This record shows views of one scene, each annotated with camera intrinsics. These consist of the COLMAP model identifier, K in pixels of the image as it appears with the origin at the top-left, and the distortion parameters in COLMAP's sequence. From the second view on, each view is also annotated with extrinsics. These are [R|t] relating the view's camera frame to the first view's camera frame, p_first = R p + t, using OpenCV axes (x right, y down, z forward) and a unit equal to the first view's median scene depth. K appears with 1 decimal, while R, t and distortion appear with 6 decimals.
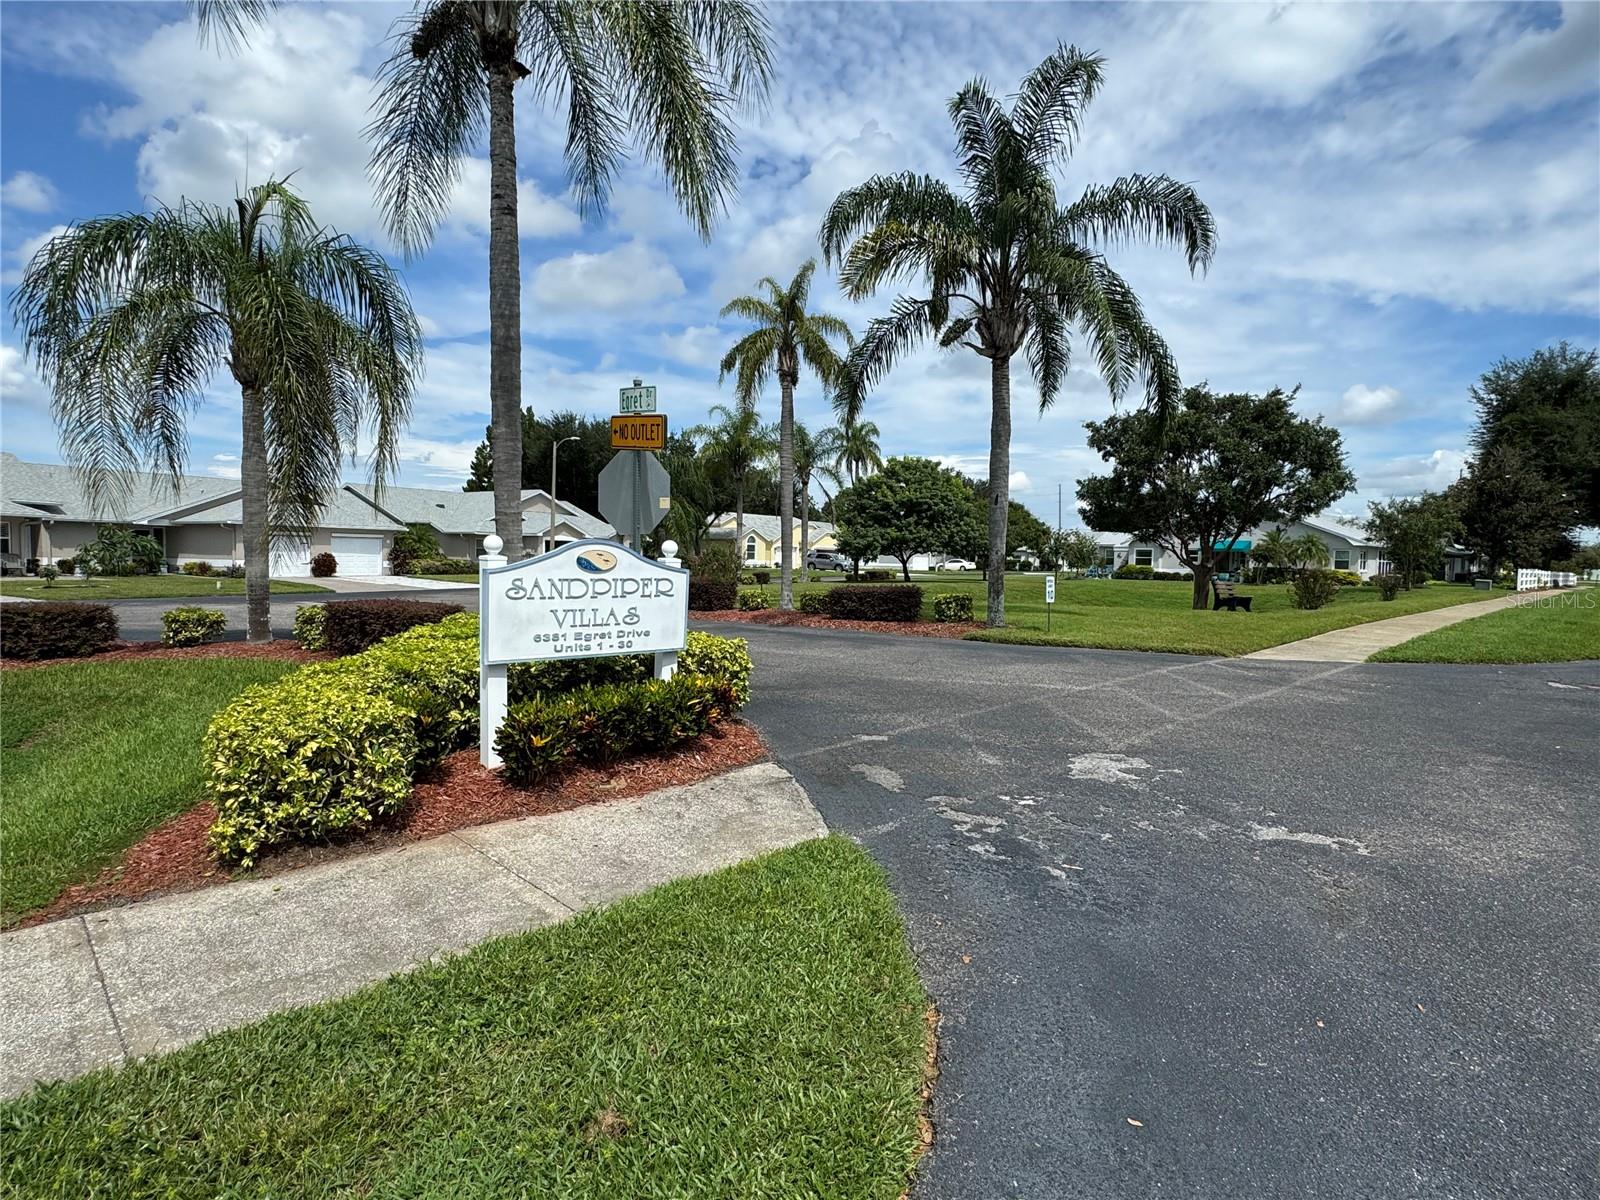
lens RADIAL K [[822.9, 0, 800.0], [0, 822.9, 600.0], [0, 0, 1]] dist [-0.001475, -0.000188]
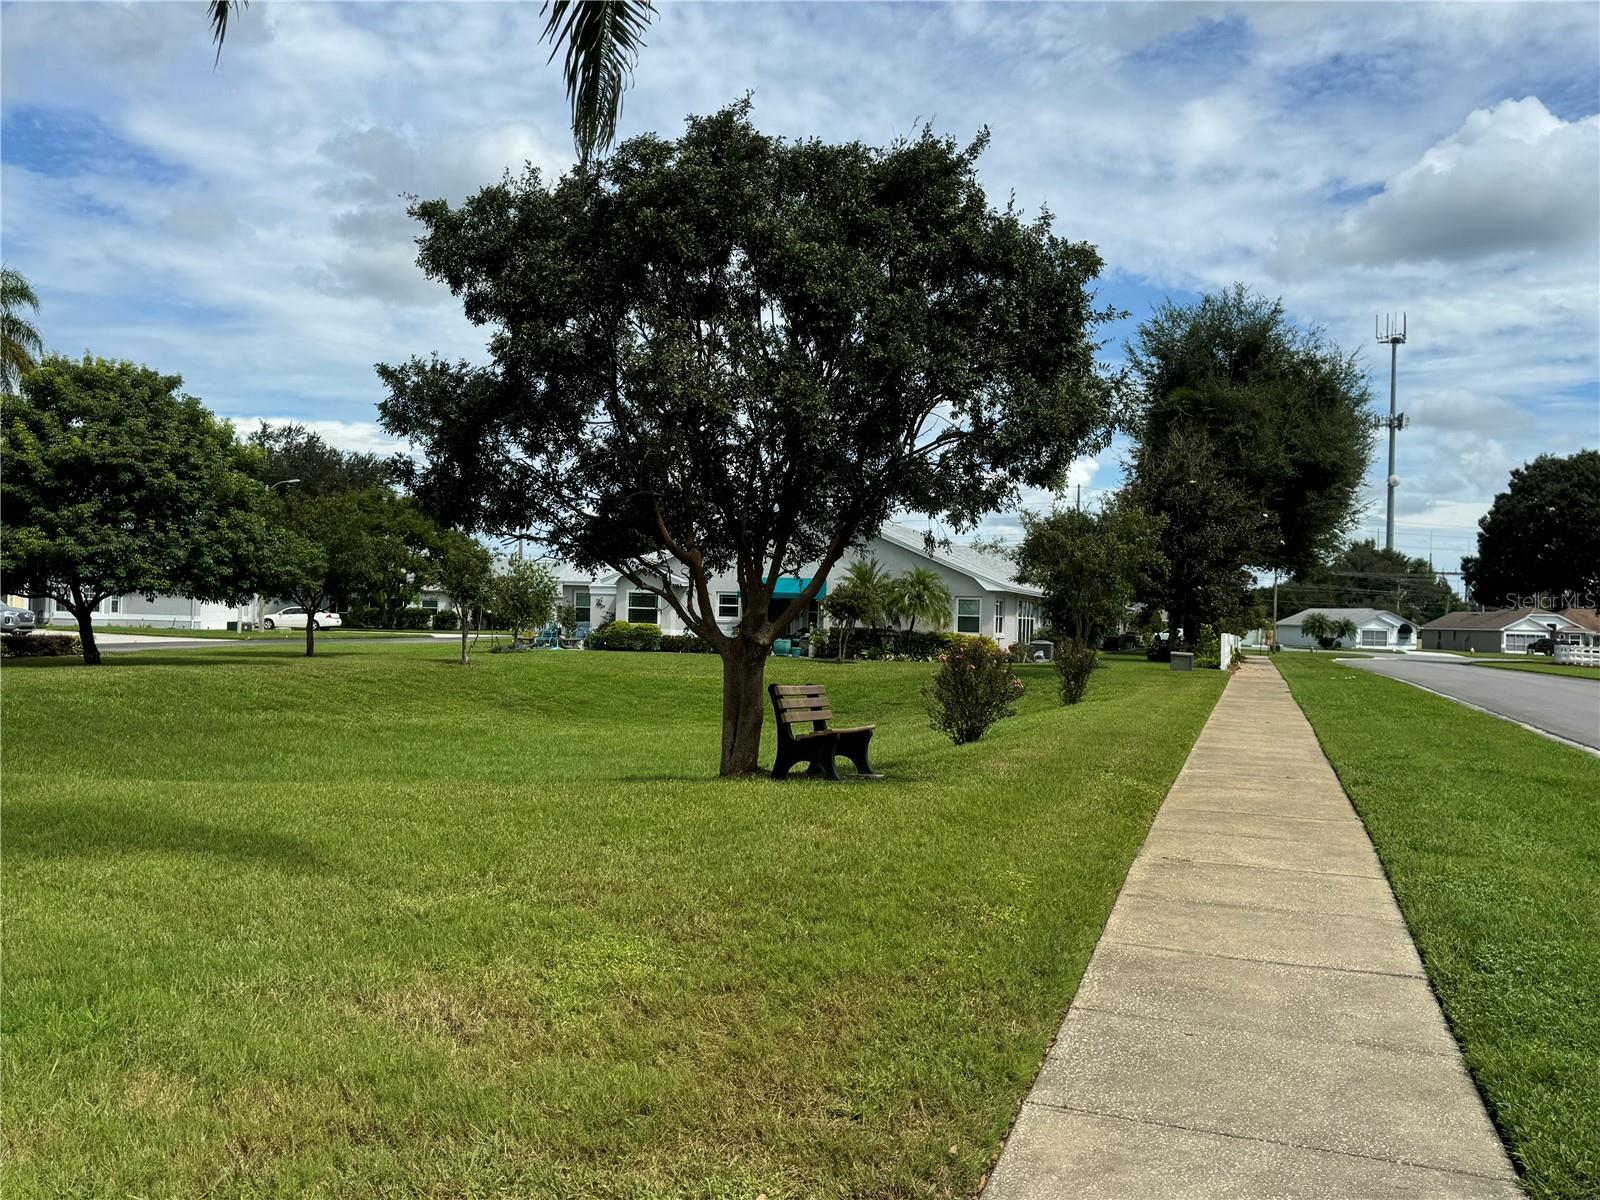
lens RADIAL K [[1444.0, 0, 800.0], [0, 1444.0, 600.0], [0, 0, 1]] dist [-0.000112, -0.000706]
pose [[0.881708, 0.012184, 0.471639, 0.104835], [0.013052, 0.998654, -0.050198, -0.013160], [-0.471616, 0.050416, 0.880362, 0.212818]]
